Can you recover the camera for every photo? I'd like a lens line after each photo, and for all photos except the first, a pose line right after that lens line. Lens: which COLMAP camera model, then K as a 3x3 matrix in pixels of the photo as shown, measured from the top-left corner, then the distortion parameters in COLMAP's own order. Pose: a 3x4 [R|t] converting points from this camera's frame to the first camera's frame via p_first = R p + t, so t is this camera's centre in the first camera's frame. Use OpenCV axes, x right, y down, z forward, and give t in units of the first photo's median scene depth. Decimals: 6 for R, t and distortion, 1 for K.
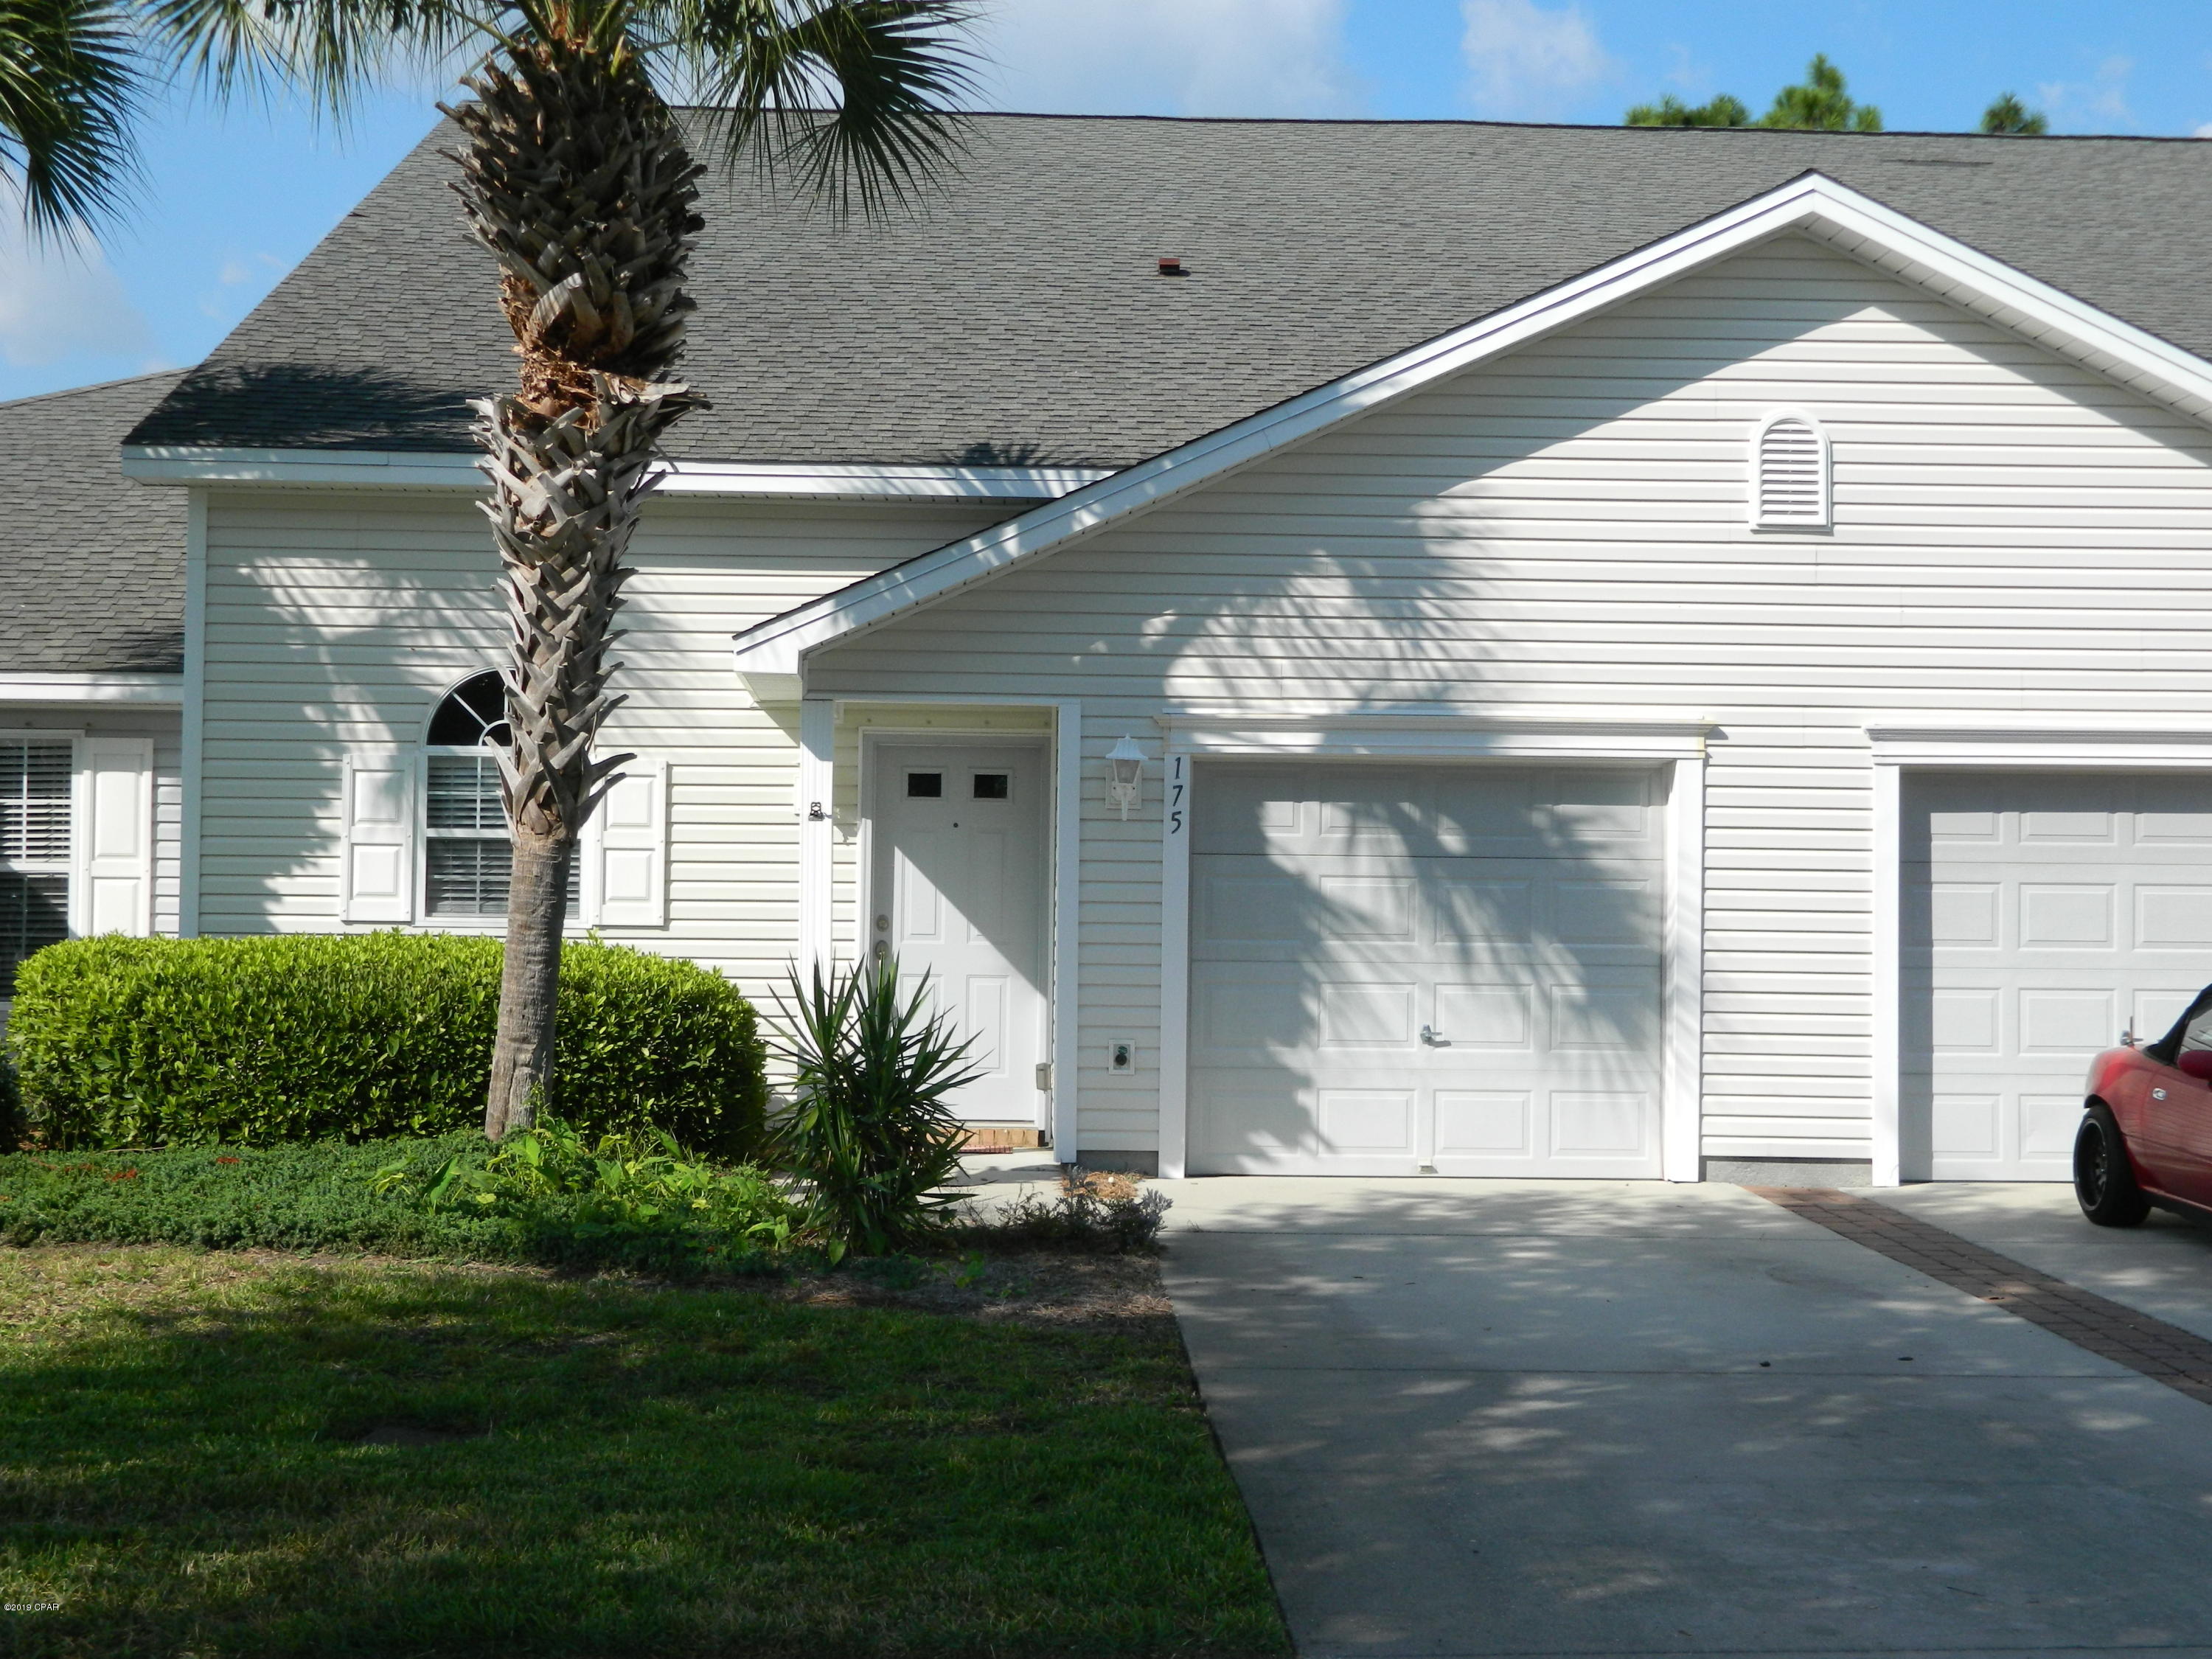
lens RADIAL K [[2984.9, 0, 1106.0], [0, 2984.9, 829.5], [0, 0, 1]] dist [0.029745, 0.081781]
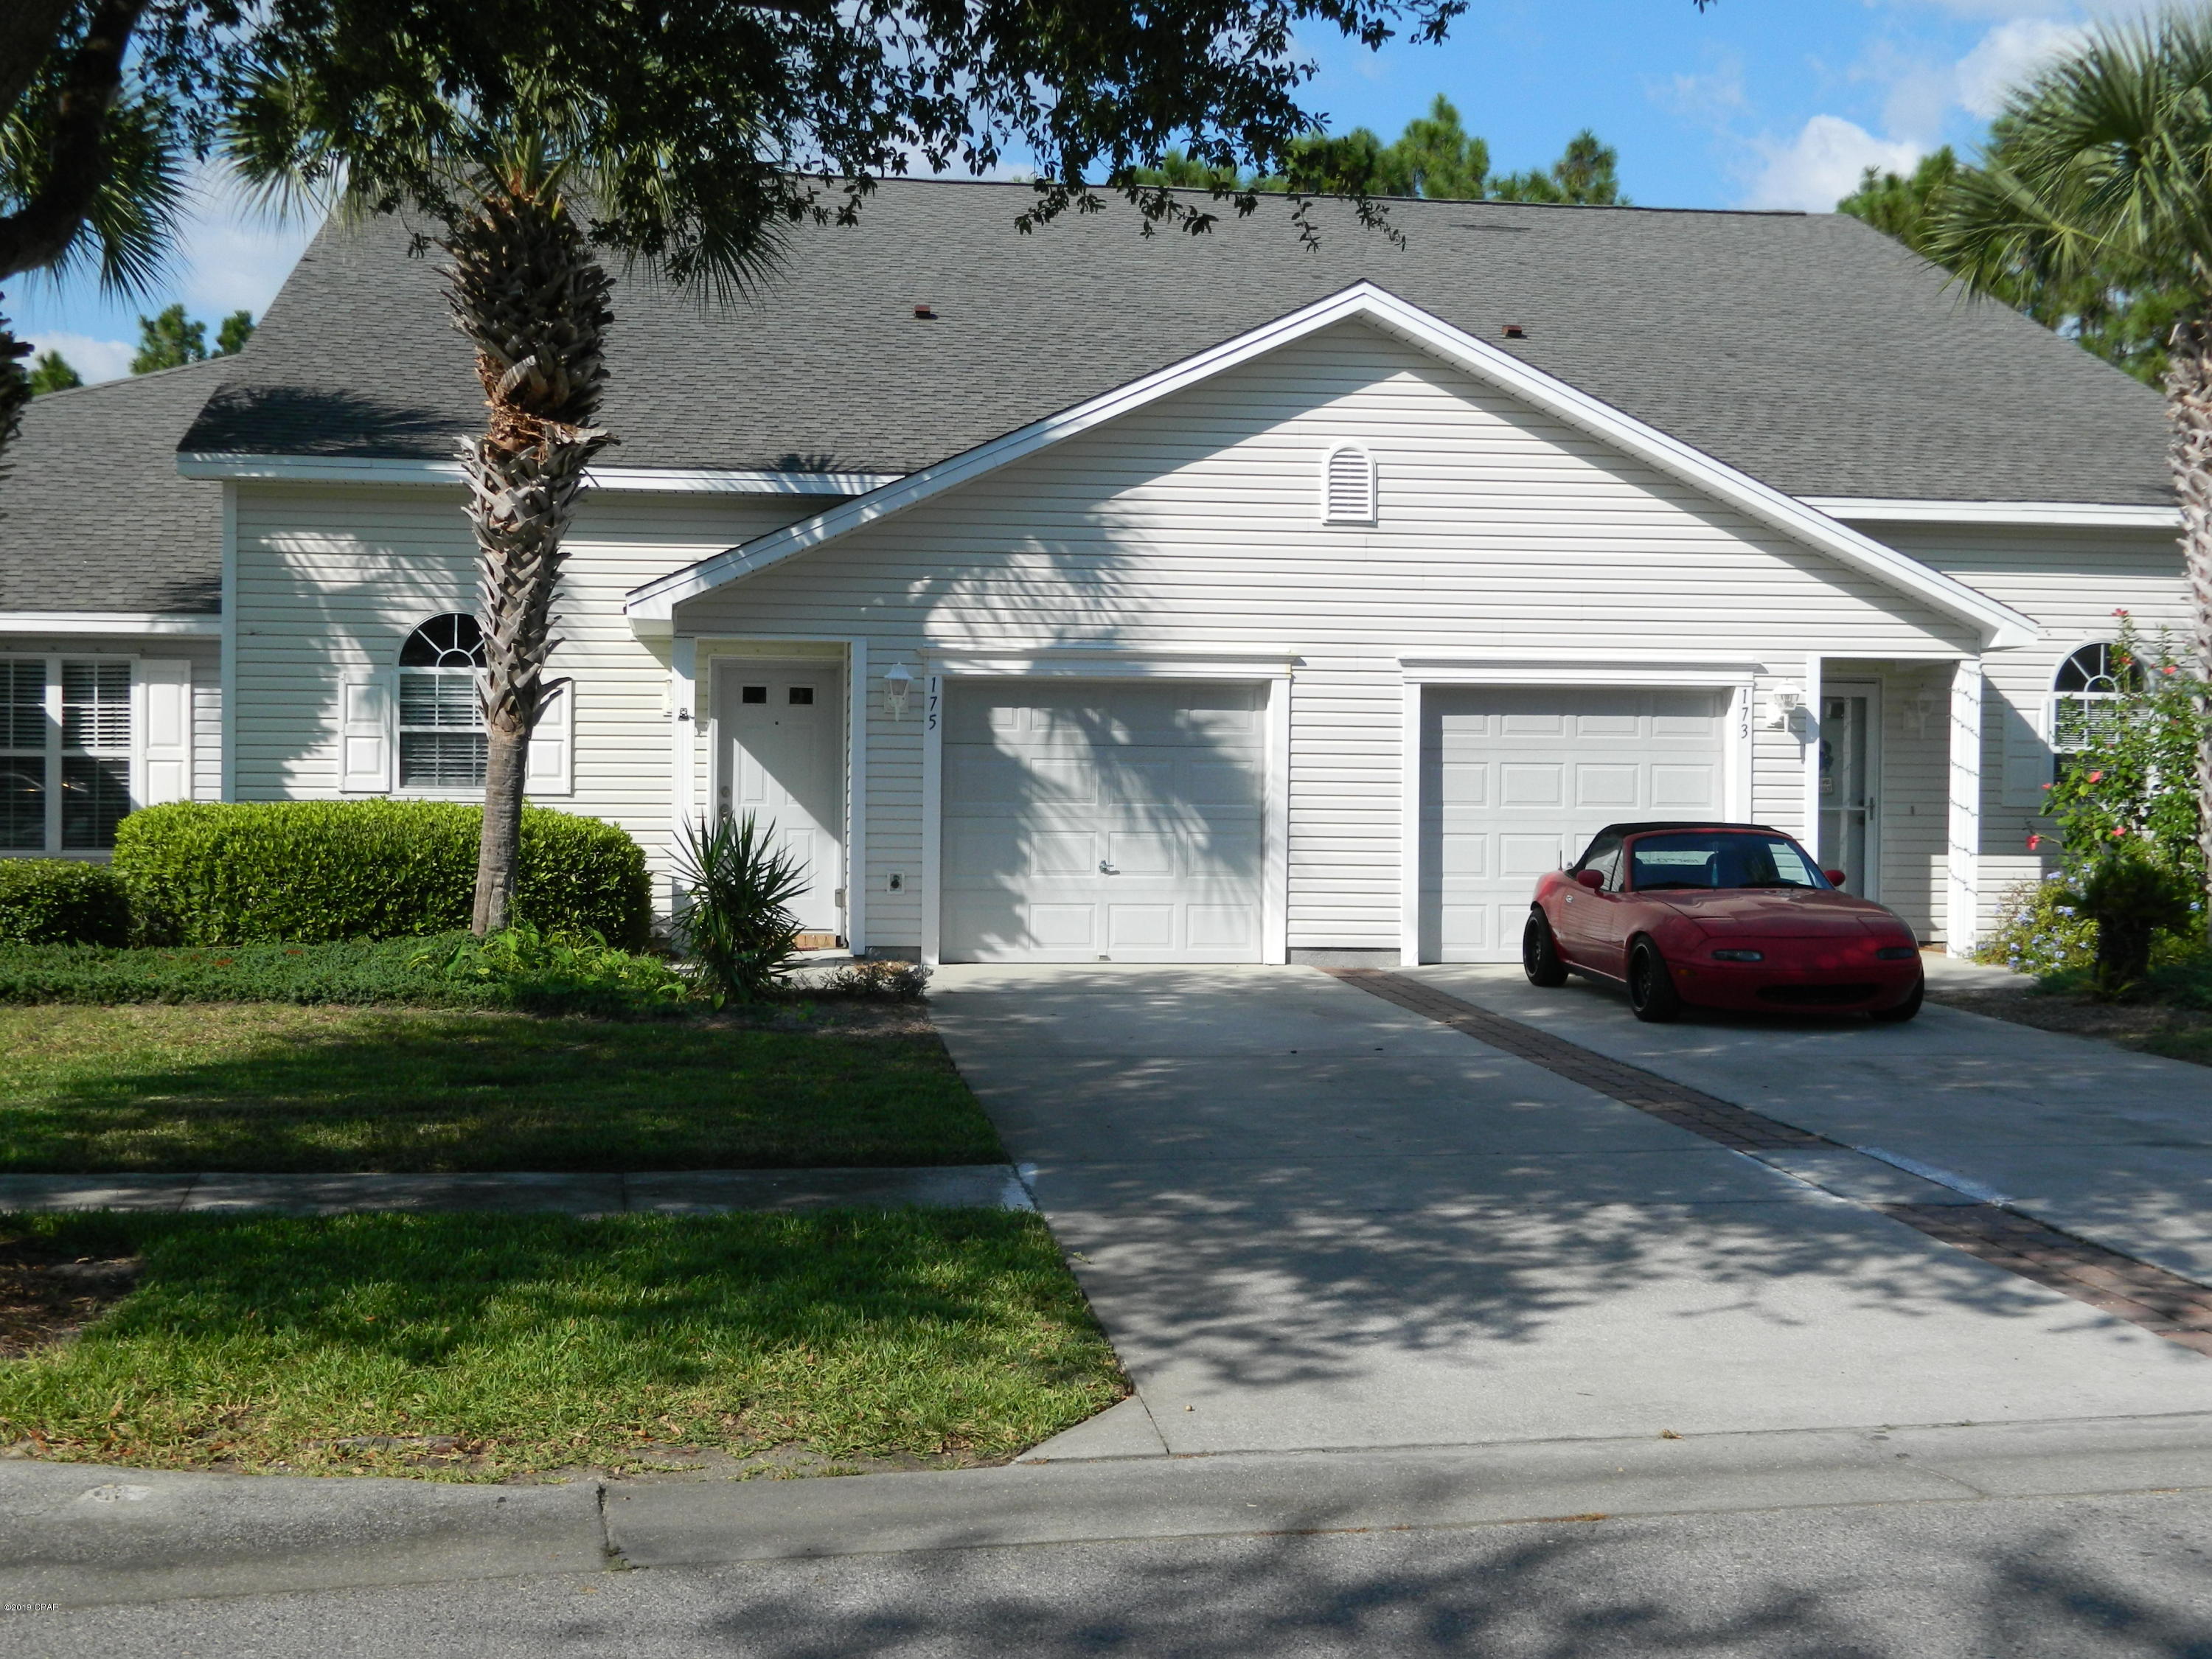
lens RADIAL K [[2658.2, 0, 1106.0], [0, 2658.2, 829.5], [0, 0, 1]] dist [-0.074502, 0.014194]
pose [[0.995374, -0.003415, 0.096018, -0.017114], [-0.000745, 0.999064, 0.043248, -0.006181], [-0.096076, -0.043120, 0.994440, -0.306856]]
